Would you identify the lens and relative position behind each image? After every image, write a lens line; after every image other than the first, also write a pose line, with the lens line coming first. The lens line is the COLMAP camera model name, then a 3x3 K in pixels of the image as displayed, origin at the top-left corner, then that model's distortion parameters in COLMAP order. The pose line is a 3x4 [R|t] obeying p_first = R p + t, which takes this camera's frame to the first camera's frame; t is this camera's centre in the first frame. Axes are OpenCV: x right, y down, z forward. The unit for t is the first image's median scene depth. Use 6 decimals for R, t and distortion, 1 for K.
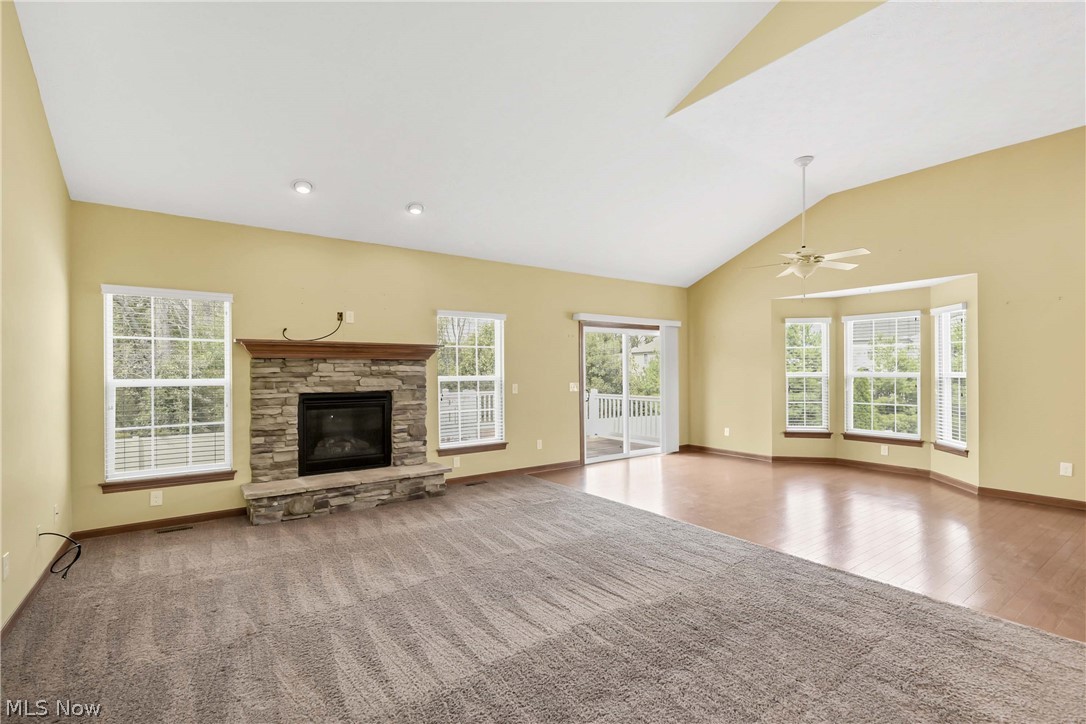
lens RADIAL K [[481.5, 0, 546.2], [0, 481.5, 368.7], [0, 0, 1]] dist [-0.000532, -0.000061]
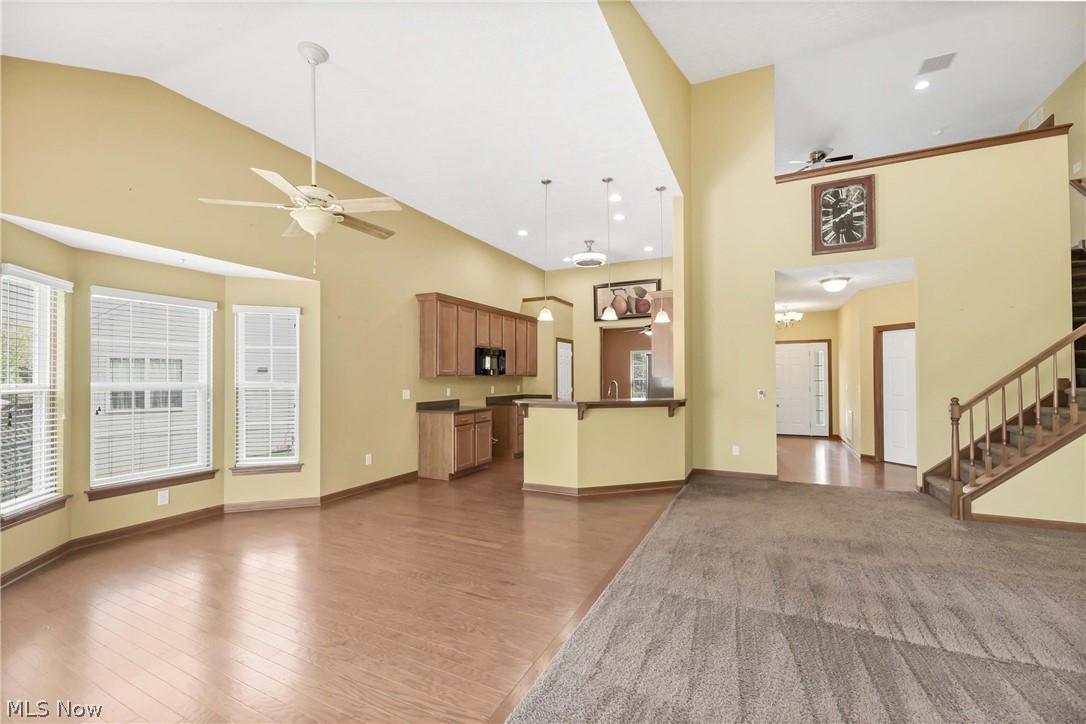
lens RADIAL K [[444.7, 0, 545.6], [0, 444.7, 368.2], [0, 0, 1]] dist [-0.000040, -0.000024]
pose [[-0.450817, 0.014155, 0.892504, -0.112870], [-0.004144, 0.999830, -0.017951, -0.004274], [-0.892607, -0.011791, -0.450681, 0.879809]]
